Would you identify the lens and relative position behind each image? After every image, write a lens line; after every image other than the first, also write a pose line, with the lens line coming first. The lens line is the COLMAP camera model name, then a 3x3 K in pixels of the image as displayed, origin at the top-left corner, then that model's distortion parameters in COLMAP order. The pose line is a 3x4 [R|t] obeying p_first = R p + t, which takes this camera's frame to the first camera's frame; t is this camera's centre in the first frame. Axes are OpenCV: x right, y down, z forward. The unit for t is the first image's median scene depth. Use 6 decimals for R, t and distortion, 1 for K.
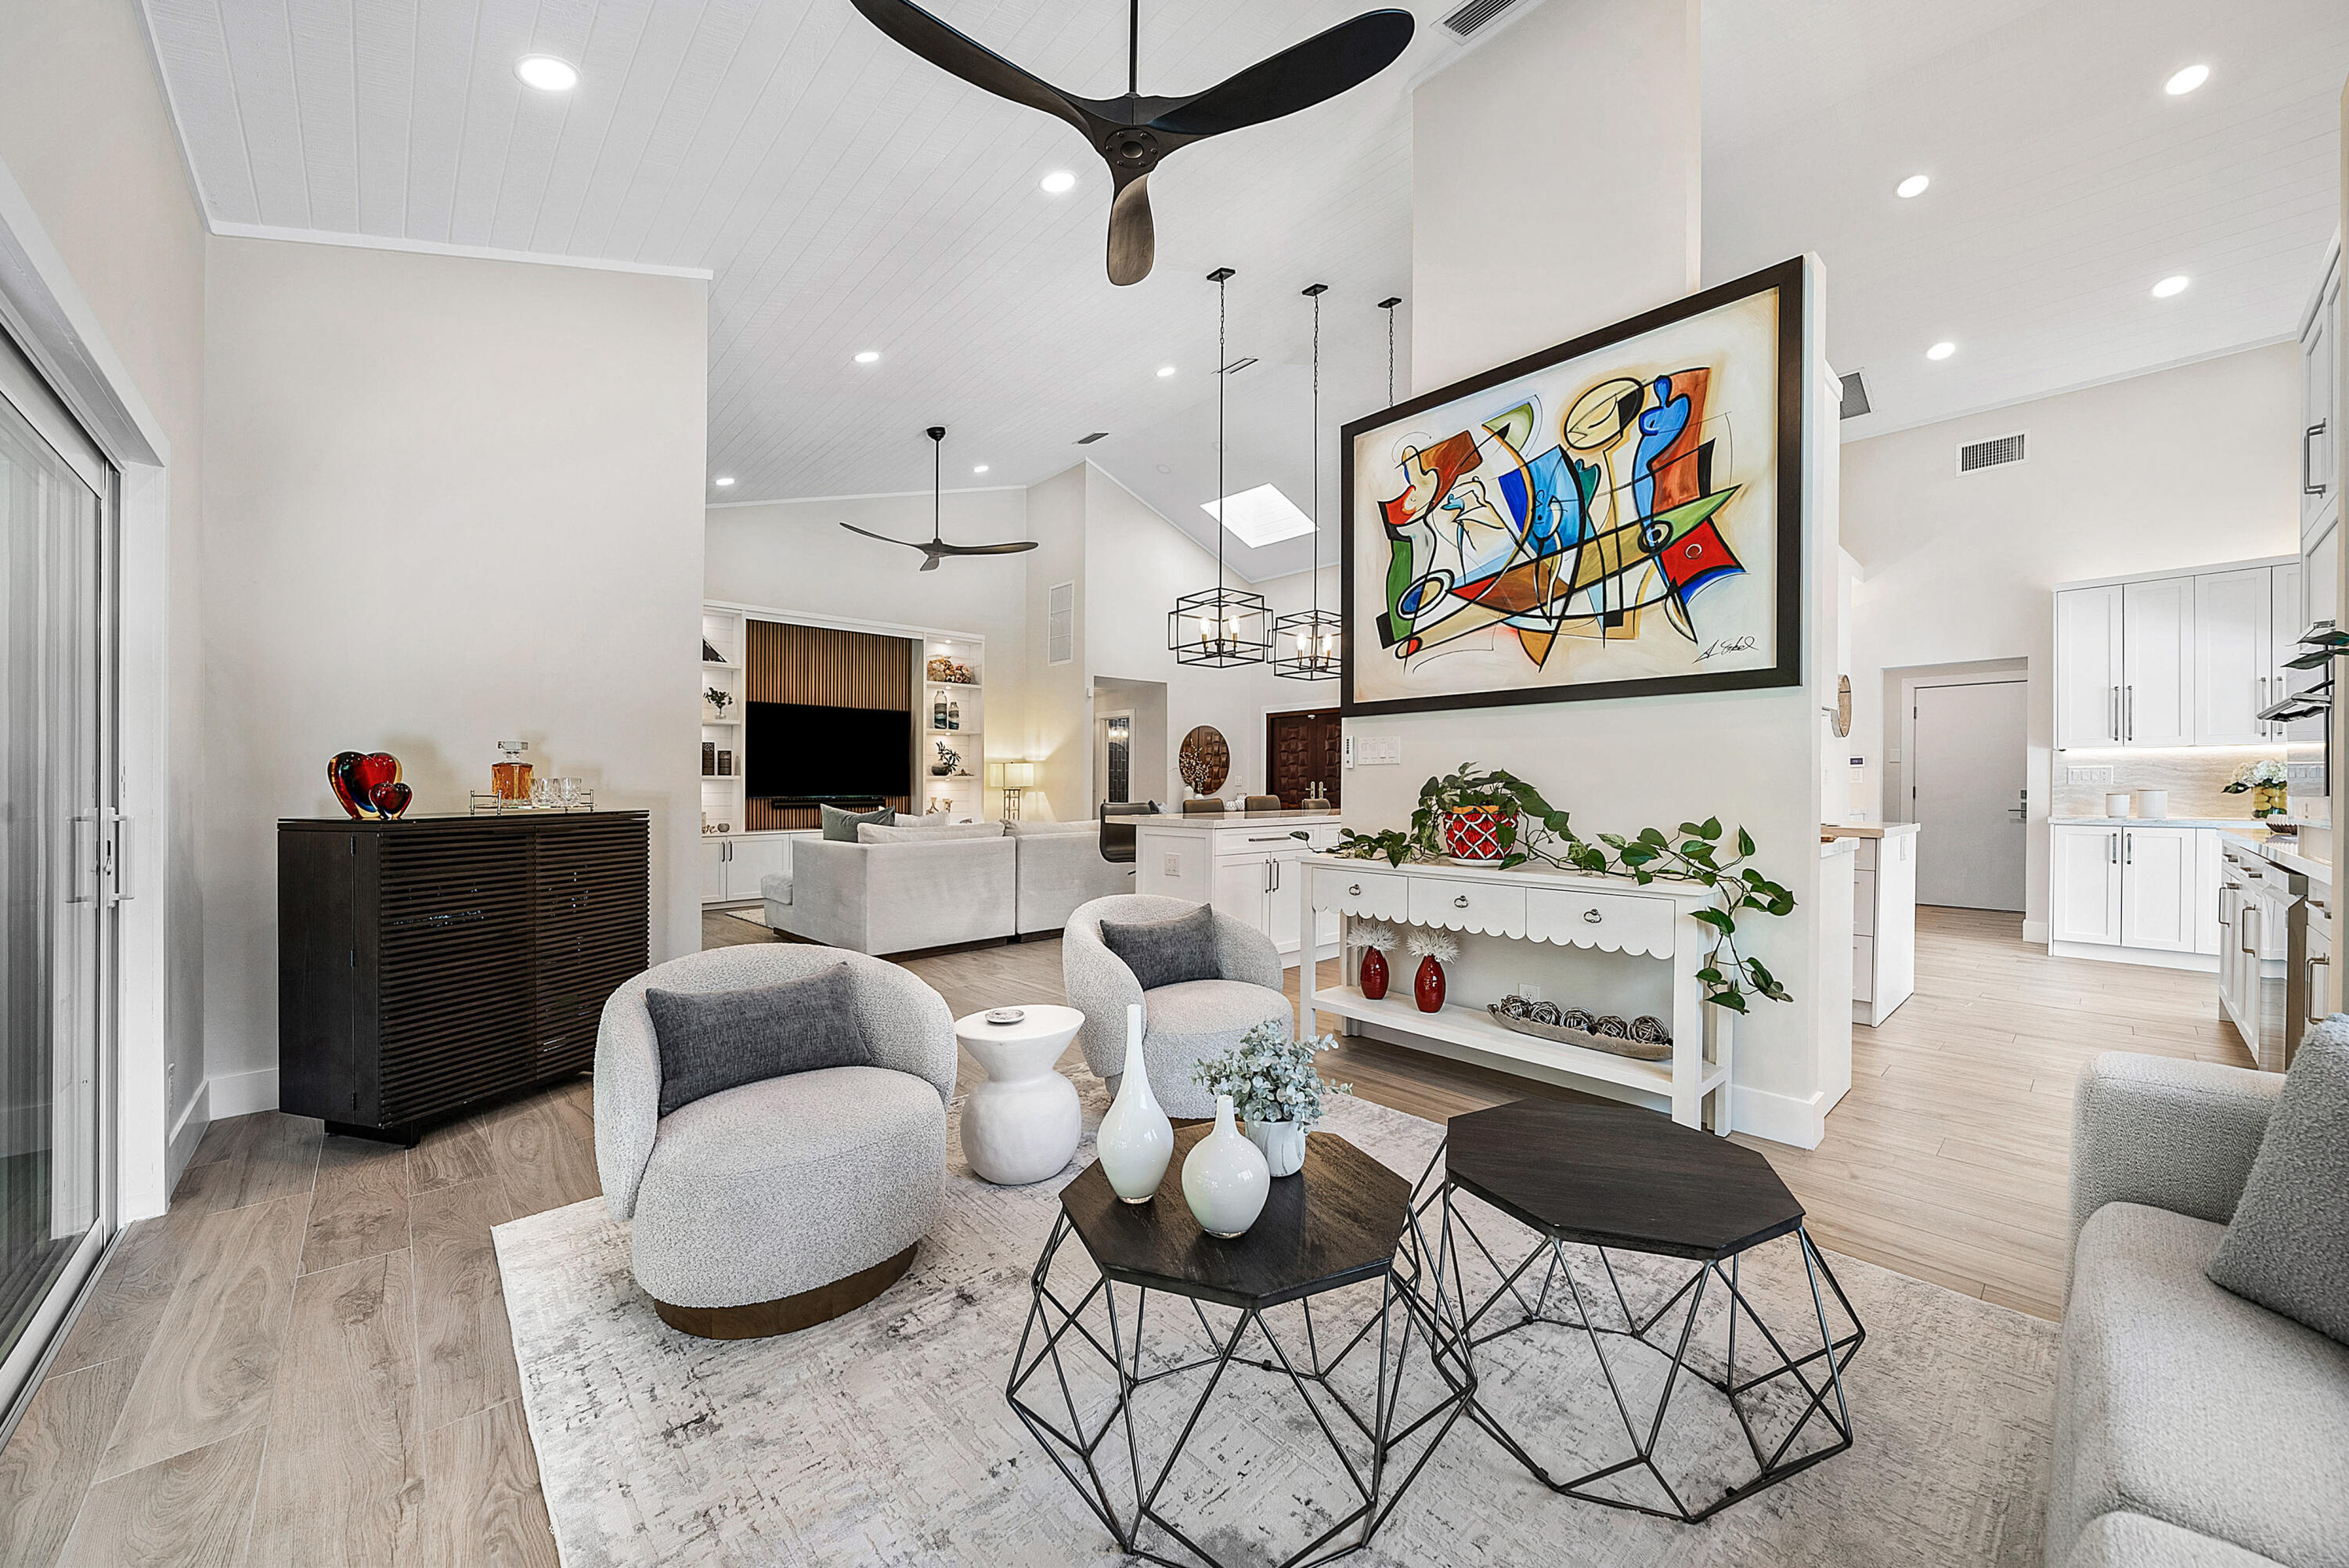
lens RADIAL K [[855.5, 0, 1181.9], [0, 855.5, 795.5], [0, 0, 1]] dist [-0.001583, -0.000720]
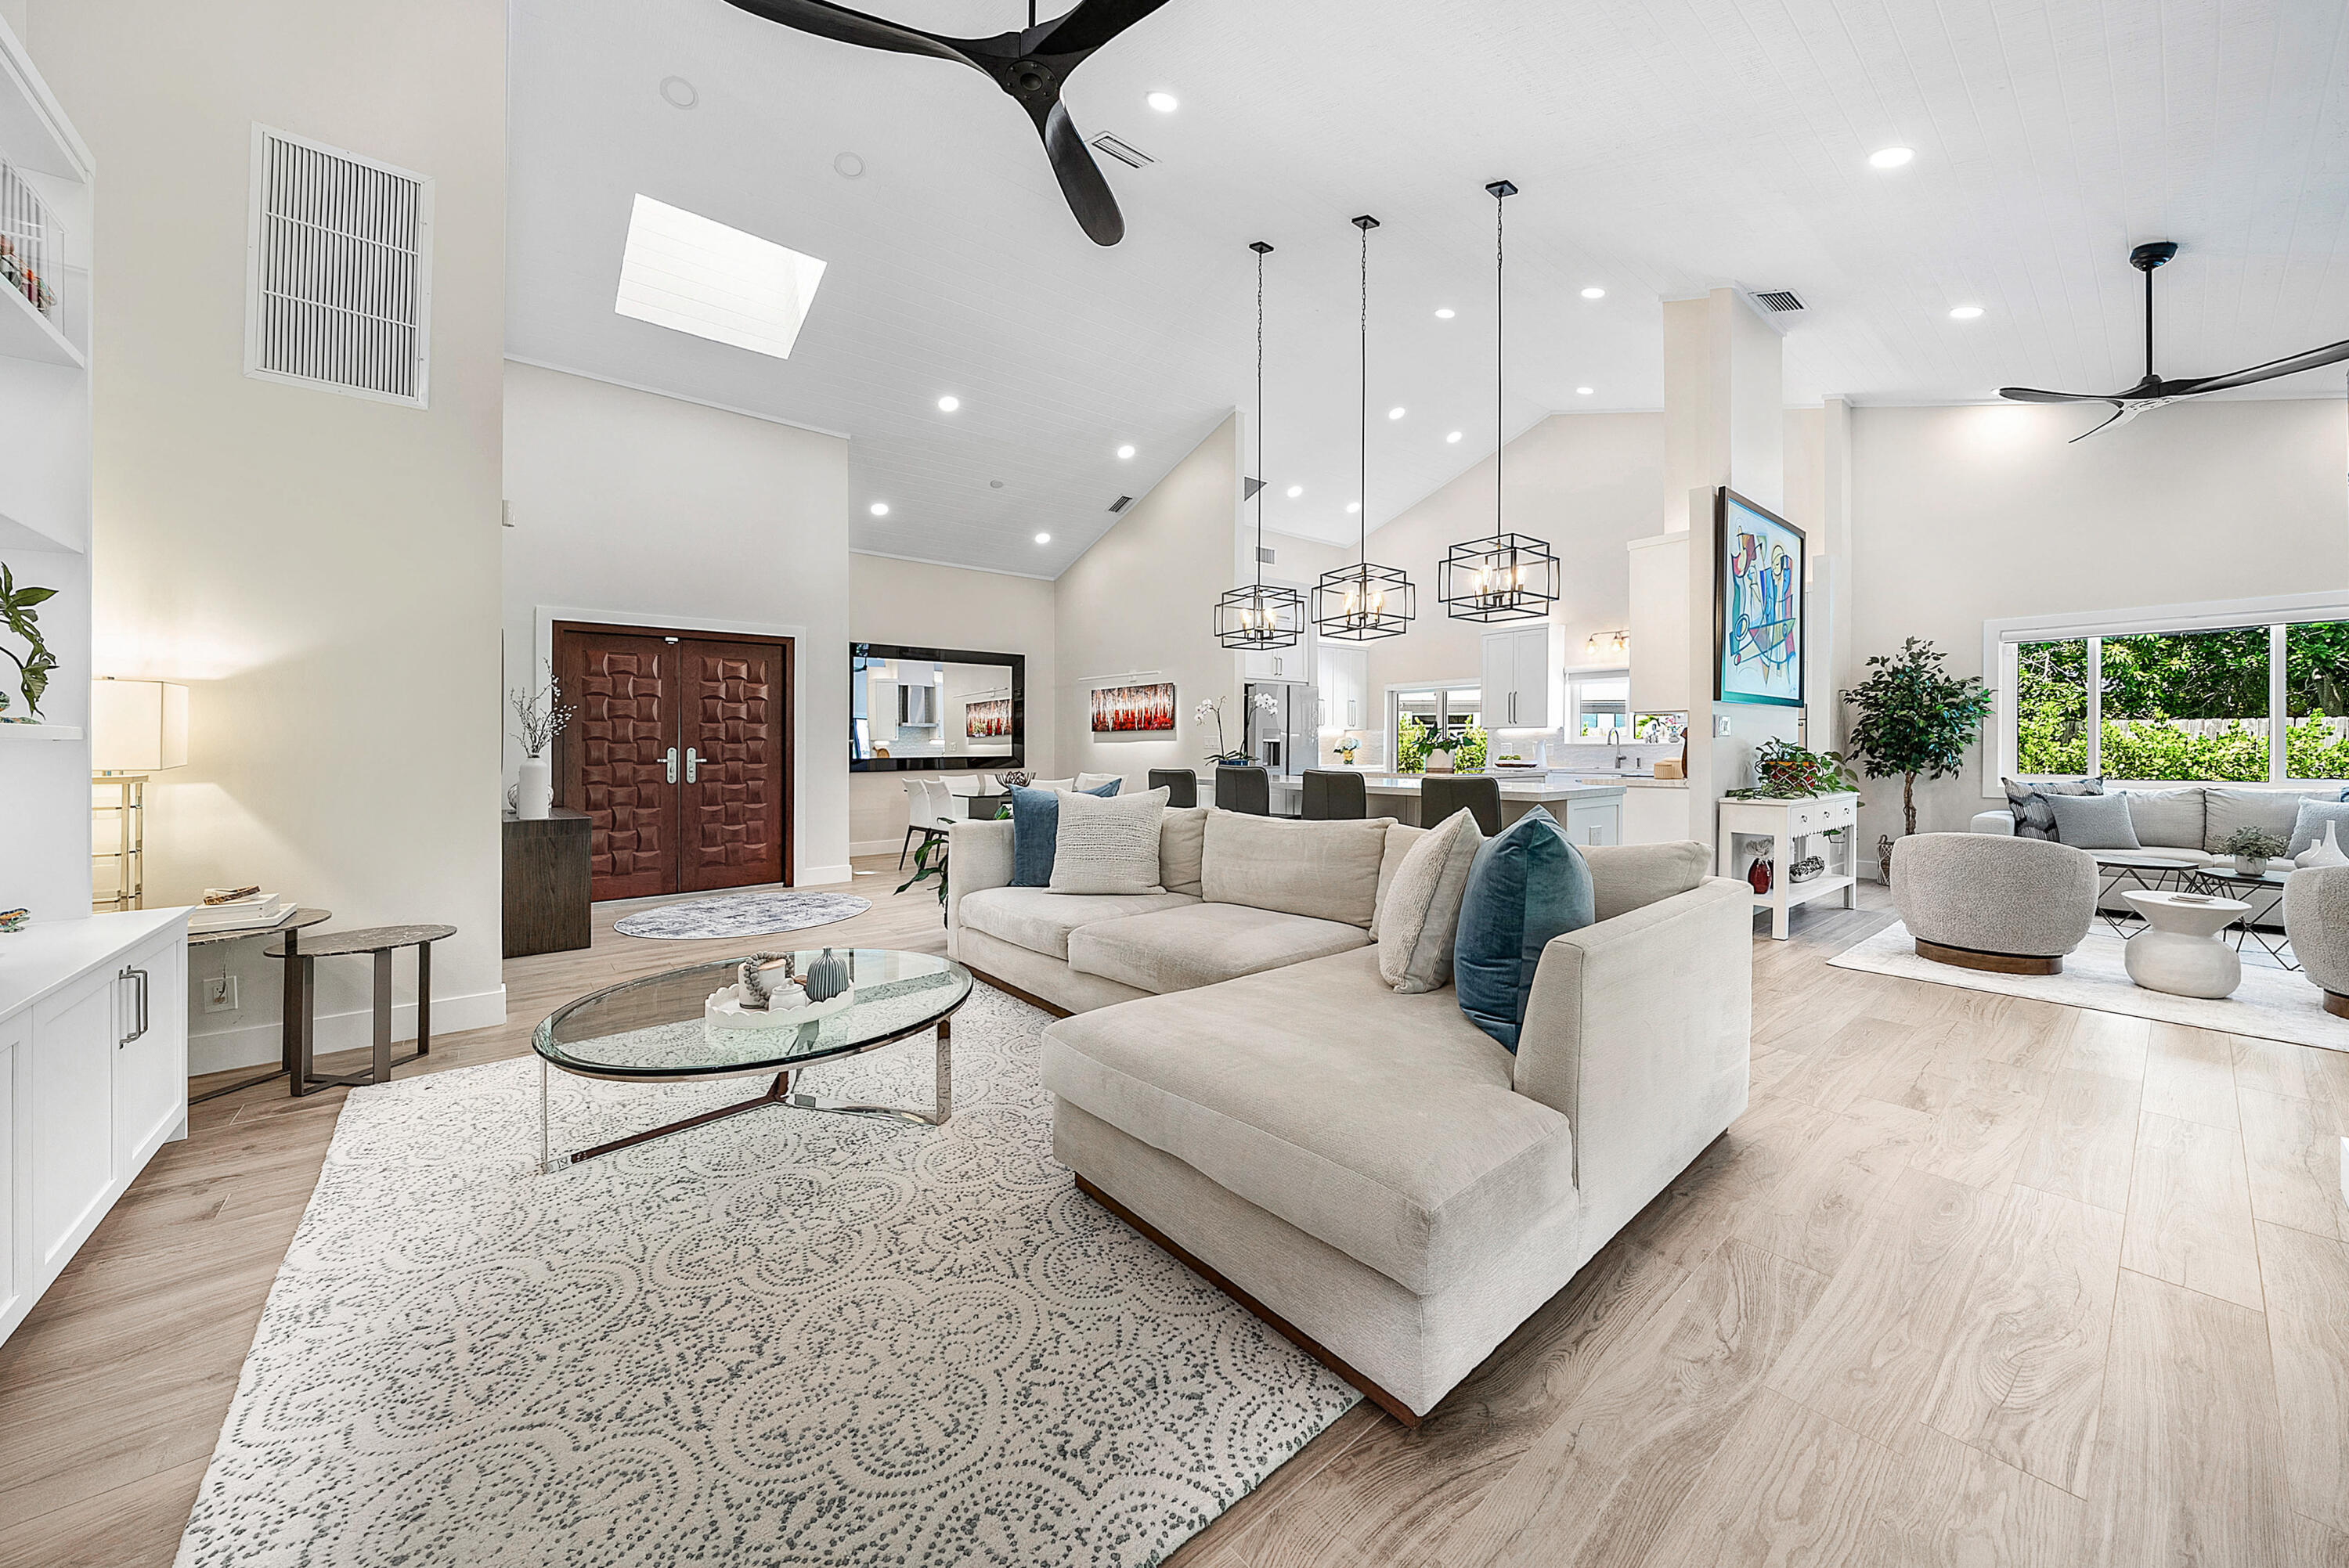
lens RADIAL K [[829.9, 0, 1162.1], [0, 829.9, 751.8], [0, 0, 1]] dist [0.003497, -0.001510]
pose [[0.065287, -0.005831, 0.997849, -0.628462], [0.017030, 0.999844, 0.004729, -0.016805], [-0.997721, 0.016685, 0.065376, 0.958563]]
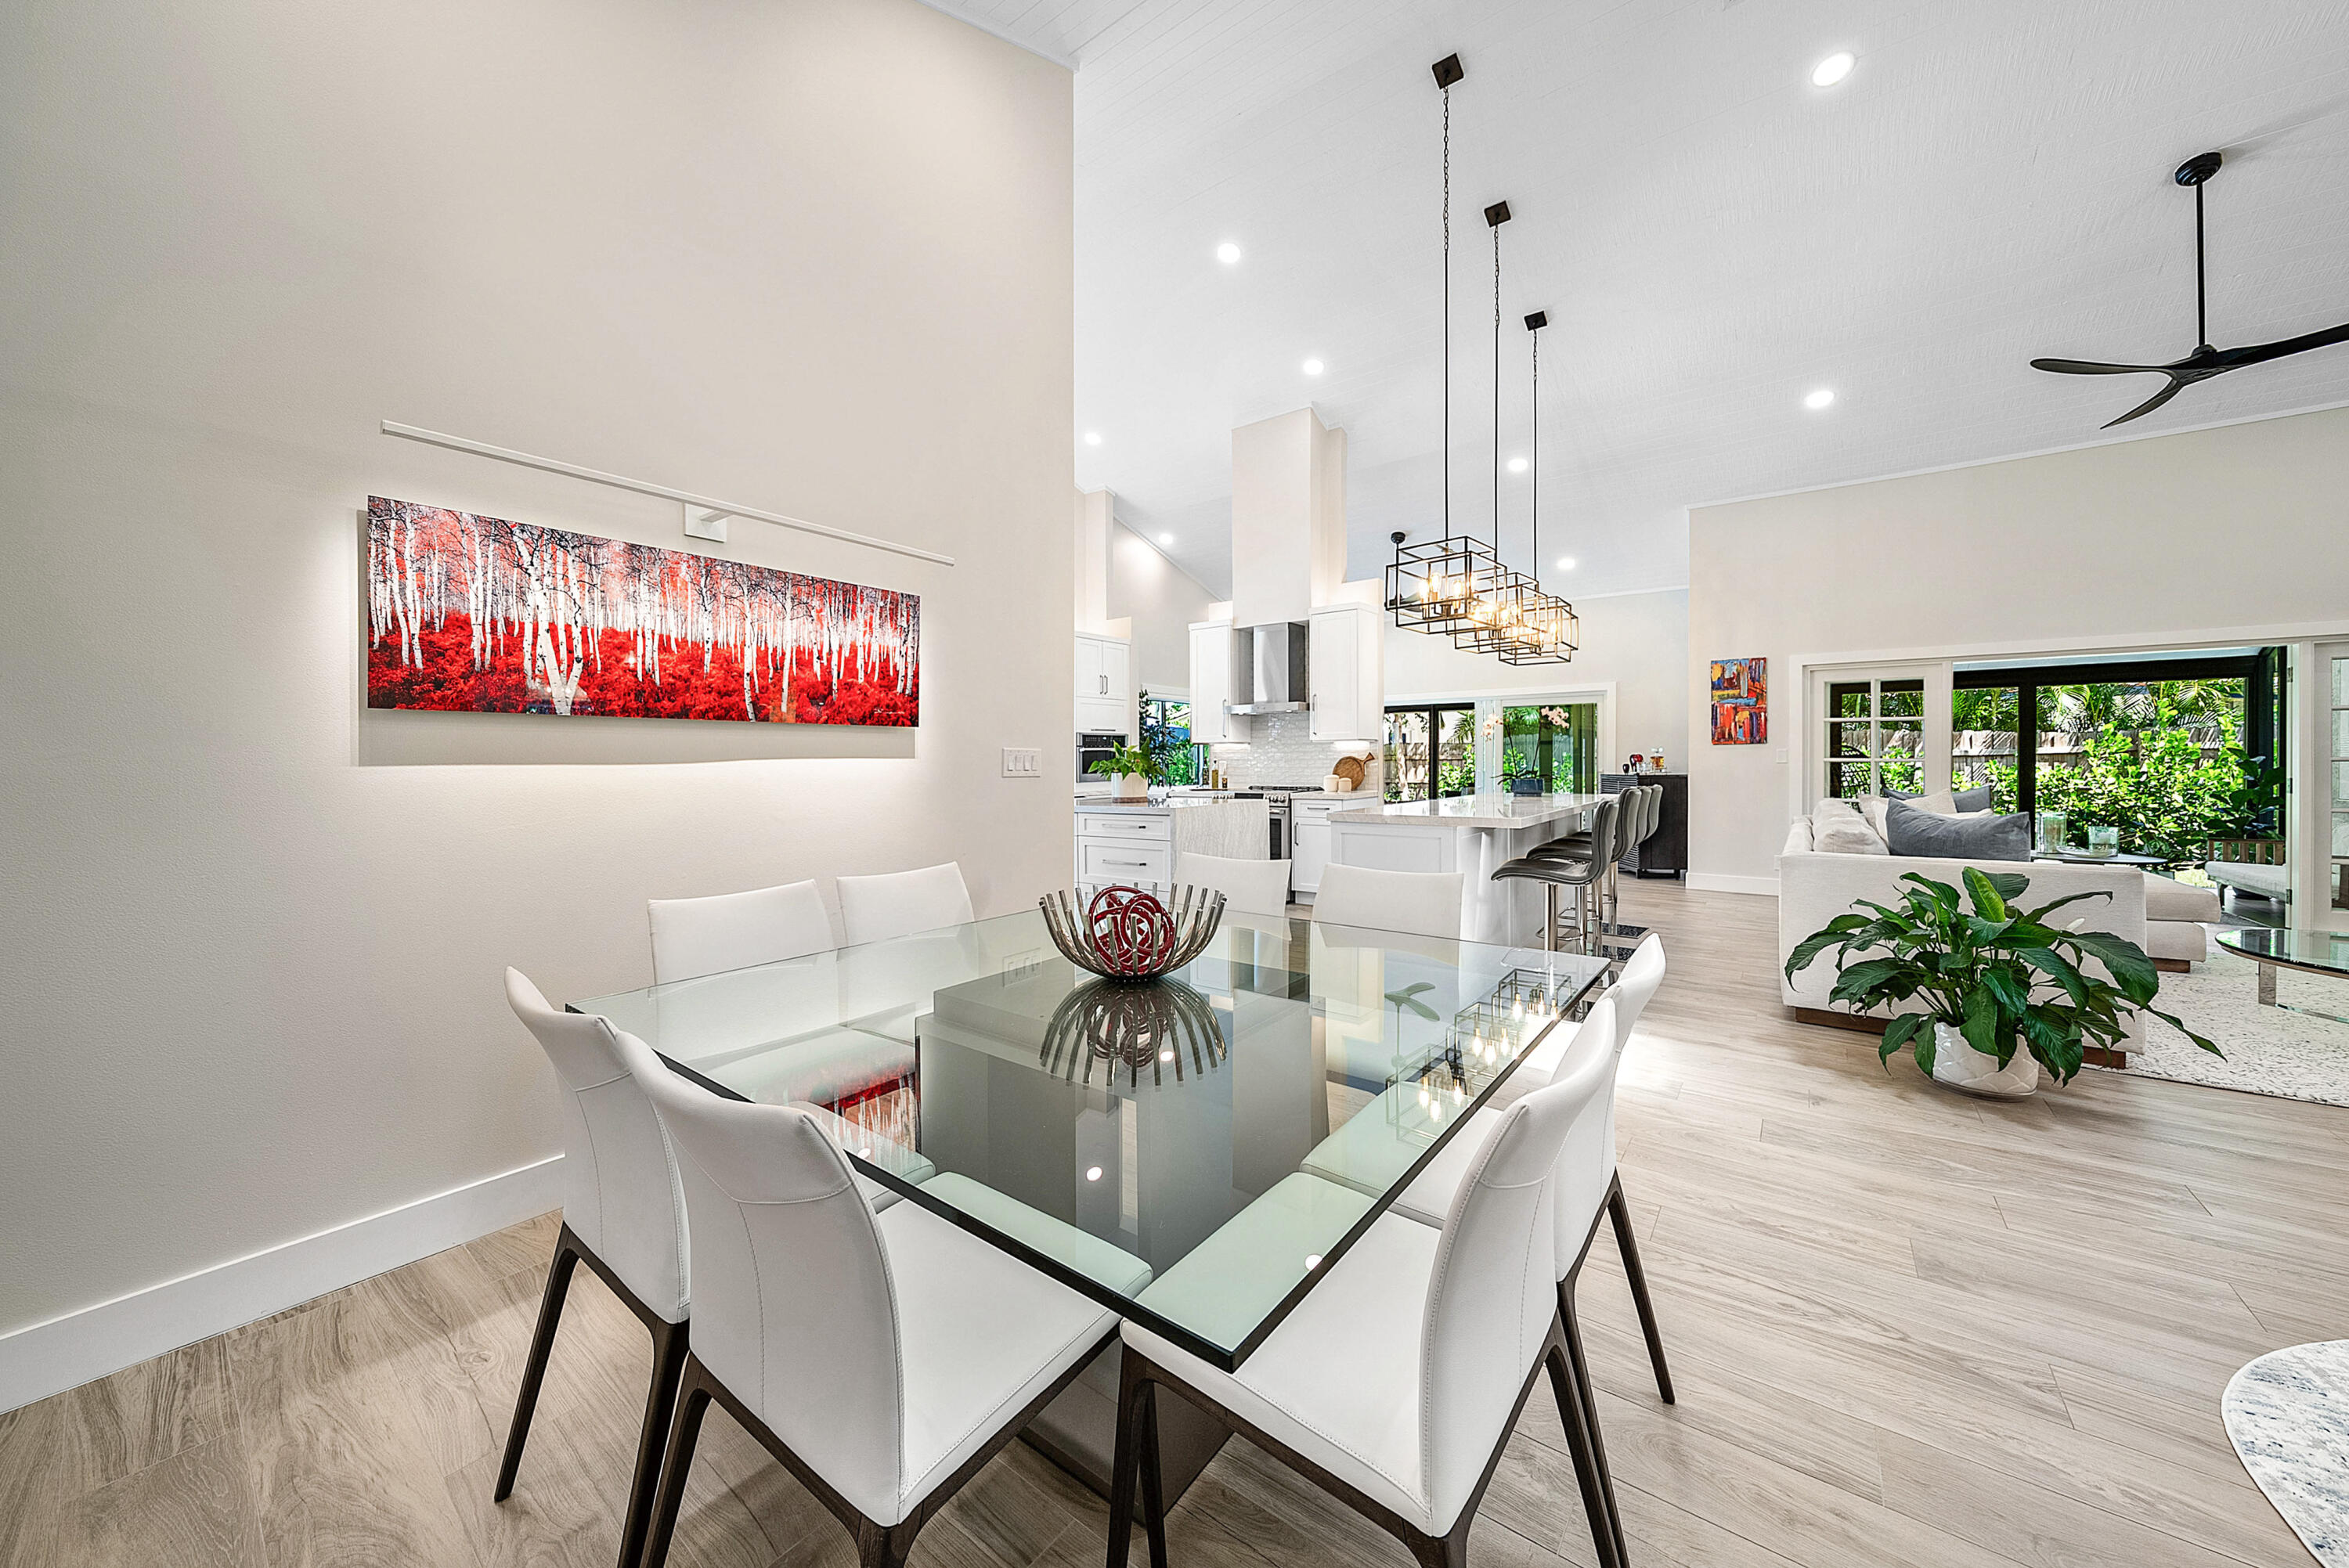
lens RADIAL K [[829.9, 0, 1195.0], [0, 829.9, 759.4], [0, 0, 1]] dist [0.003497, -0.001510]
pose [[-0.979109, 0.010189, -0.203081, 0.534129], [0.008514, 0.999922, 0.009120, -0.028127], [0.203158, 0.007200, -0.979119, 1.483077]]
